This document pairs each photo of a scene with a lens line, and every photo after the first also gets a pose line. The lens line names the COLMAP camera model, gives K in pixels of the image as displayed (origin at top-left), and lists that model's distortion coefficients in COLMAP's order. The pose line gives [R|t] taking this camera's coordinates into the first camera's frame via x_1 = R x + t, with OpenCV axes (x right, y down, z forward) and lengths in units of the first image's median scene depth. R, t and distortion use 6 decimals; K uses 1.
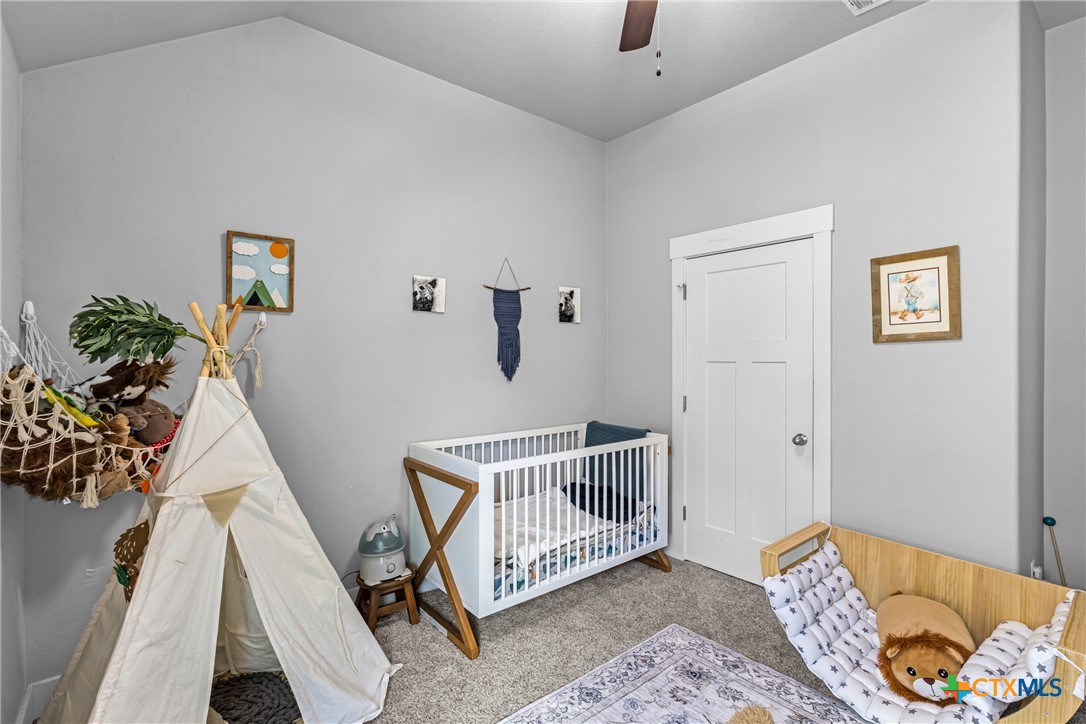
lens RADIAL K [[494.5, 0, 540.1], [0, 494.5, 362.7], [0, 0, 1]] dist [0.004696, -0.000109]
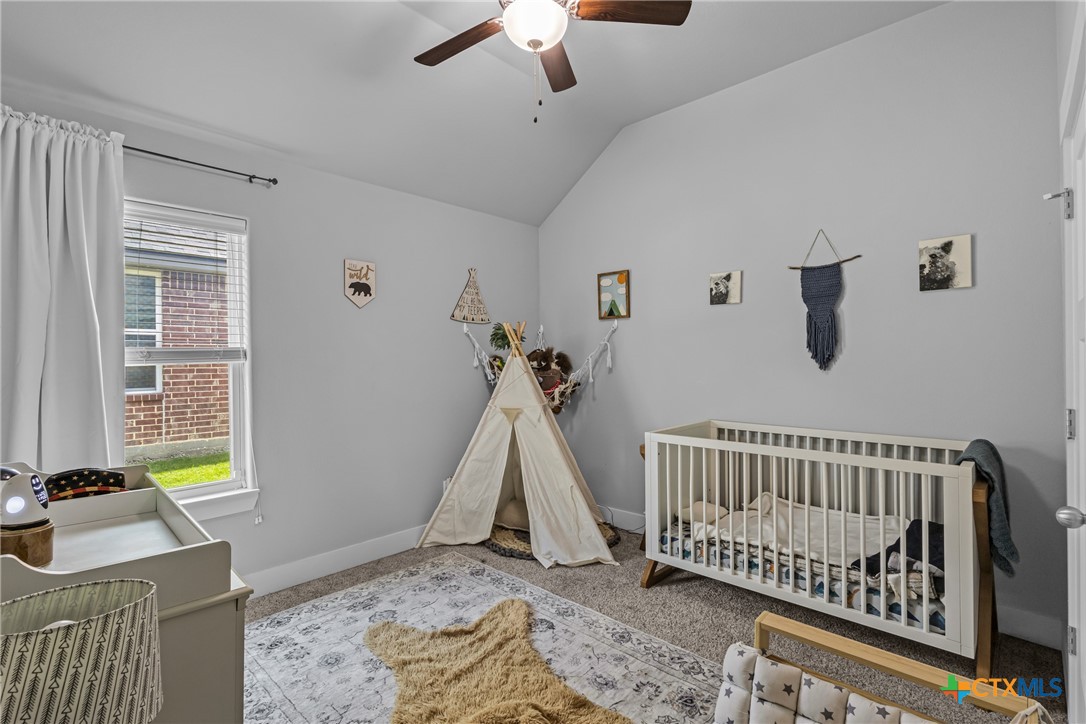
lens RADIAL K [[494.5, 0, 539.8], [0, 494.5, 354.8], [0, 0, 1]] dist [0.004696, -0.000109]
pose [[0.132507, 0.001746, -0.991181, 0.815624], [0.002280, 0.999995, 0.002066, 0.007382], [0.991179, -0.002534, 0.132503, 0.442447]]
